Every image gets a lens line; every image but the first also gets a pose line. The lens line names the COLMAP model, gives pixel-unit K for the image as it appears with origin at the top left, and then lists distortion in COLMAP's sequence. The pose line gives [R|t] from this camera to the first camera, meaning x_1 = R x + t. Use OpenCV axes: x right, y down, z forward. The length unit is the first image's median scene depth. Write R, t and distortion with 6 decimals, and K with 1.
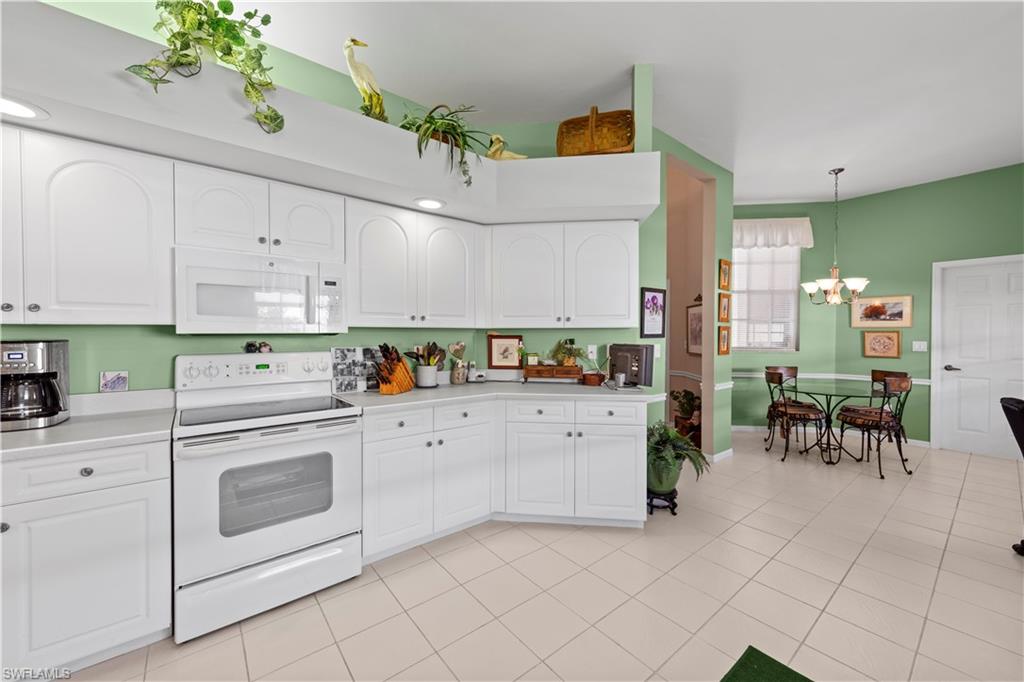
lens RADIAL K [[393.8, 0, 511.2], [0, 393.8, 339.6], [0, 0, 1]] dist [0.004608, 0.000134]
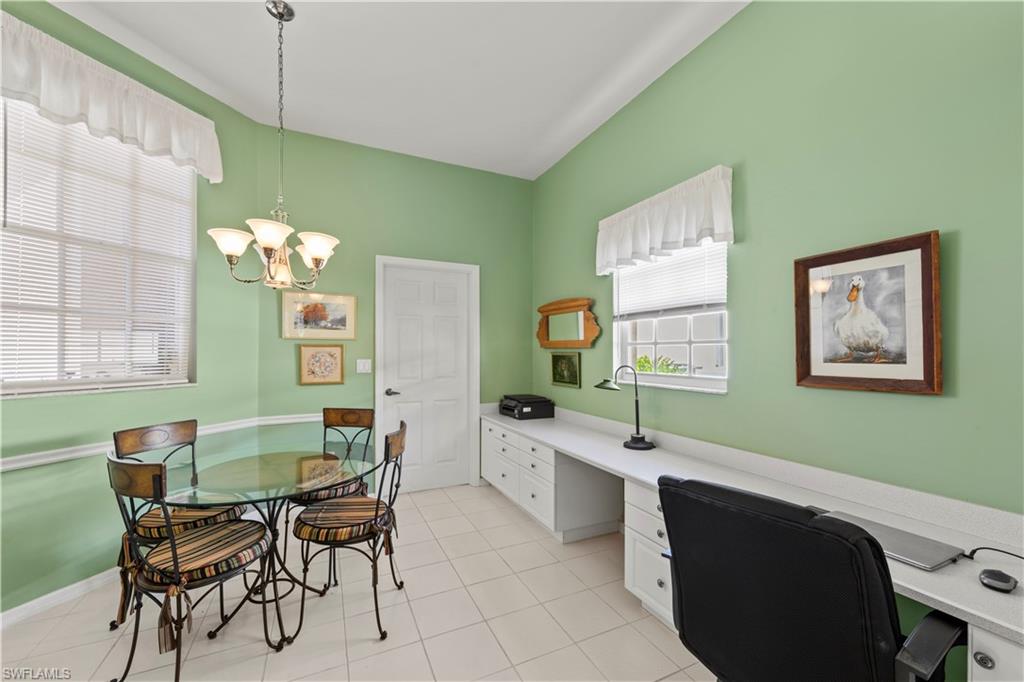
lens RADIAL K [[398.6, 0, 509.0], [0, 398.6, 351.3], [0, 0, 1]] dist [0.001279, -0.000103]
pose [[0.238263, 0.002302, 0.971198, 0.410023], [0.011469, 0.999921, -0.005183, -0.003573], [-0.971133, 0.012373, 0.238217, 0.608056]]
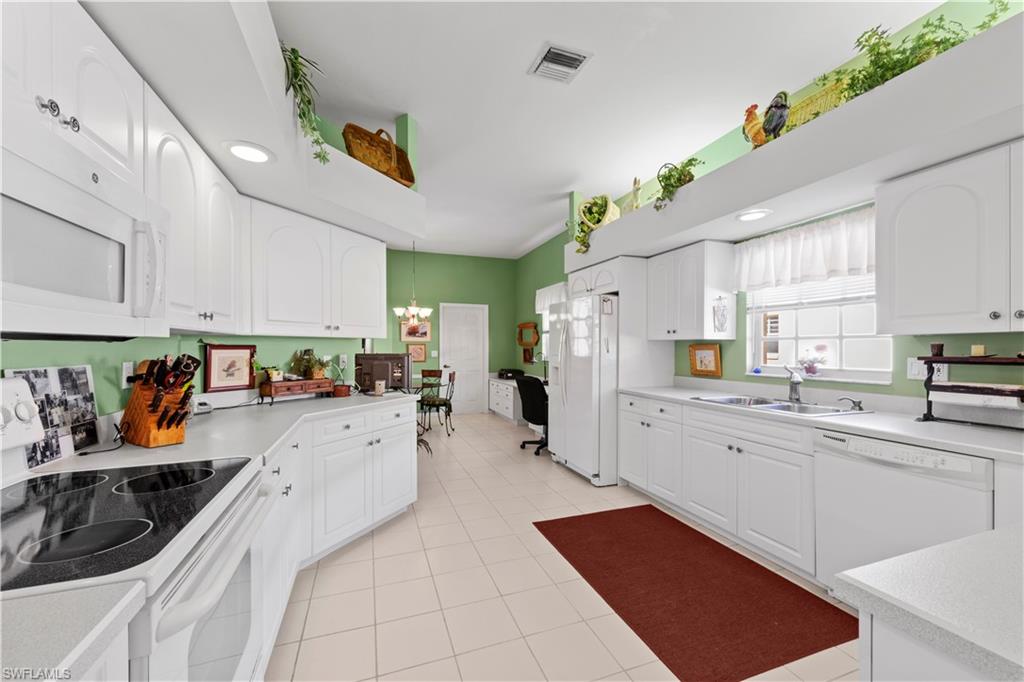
lens RADIAL K [[398.6, 0, 509.0], [0, 398.6, 351.3], [0, 0, 1]] dist [0.001279, -0.000103]
pose [[0.327813, -0.008423, 0.944705, -0.422468], [0.011406, 0.999923, 0.004958, 0.002640], [-0.944674, 0.009150, 0.327884, 0.201171]]
